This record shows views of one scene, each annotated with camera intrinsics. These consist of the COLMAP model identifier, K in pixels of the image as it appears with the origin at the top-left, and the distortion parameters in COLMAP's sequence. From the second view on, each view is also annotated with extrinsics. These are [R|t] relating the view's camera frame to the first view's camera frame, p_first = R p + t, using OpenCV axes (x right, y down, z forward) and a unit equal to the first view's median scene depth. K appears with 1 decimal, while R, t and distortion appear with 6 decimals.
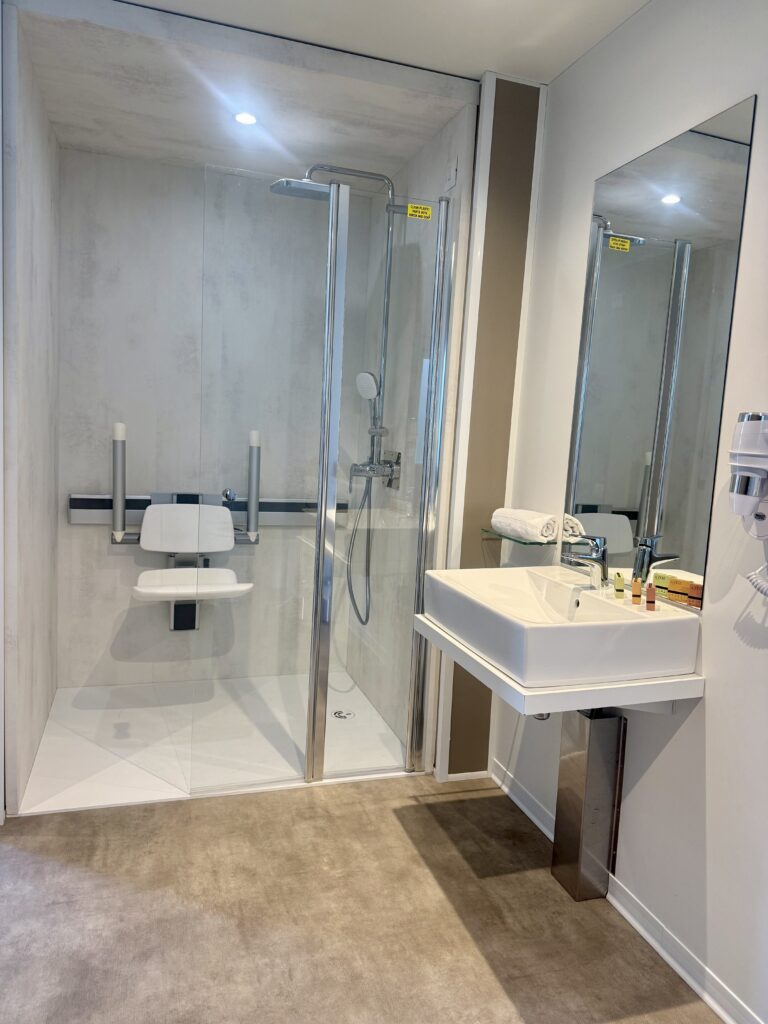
lens RADIAL K [[720.3, 0, 384.0], [0, 720.3, 512.0], [0, 0, 1]] dist [0.002078, -0.002407]
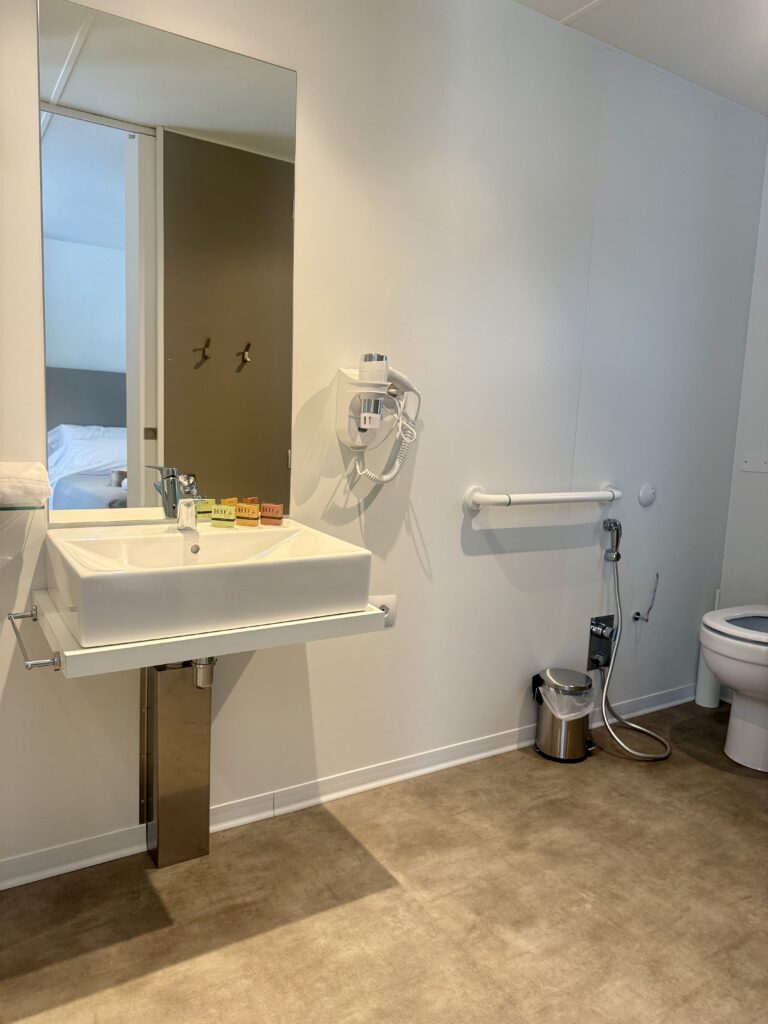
lens RADIAL K [[731.4, 0, 381.6], [0, 731.4, 497.9], [0, 0, 1]] dist [0.002734, -0.000685]
pose [[-0.230009, -0.175159, 0.957296, -0.683680], [0.052319, 0.980021, 0.191888, -0.104685], [-0.971781, 0.094221, -0.216249, 1.016968]]
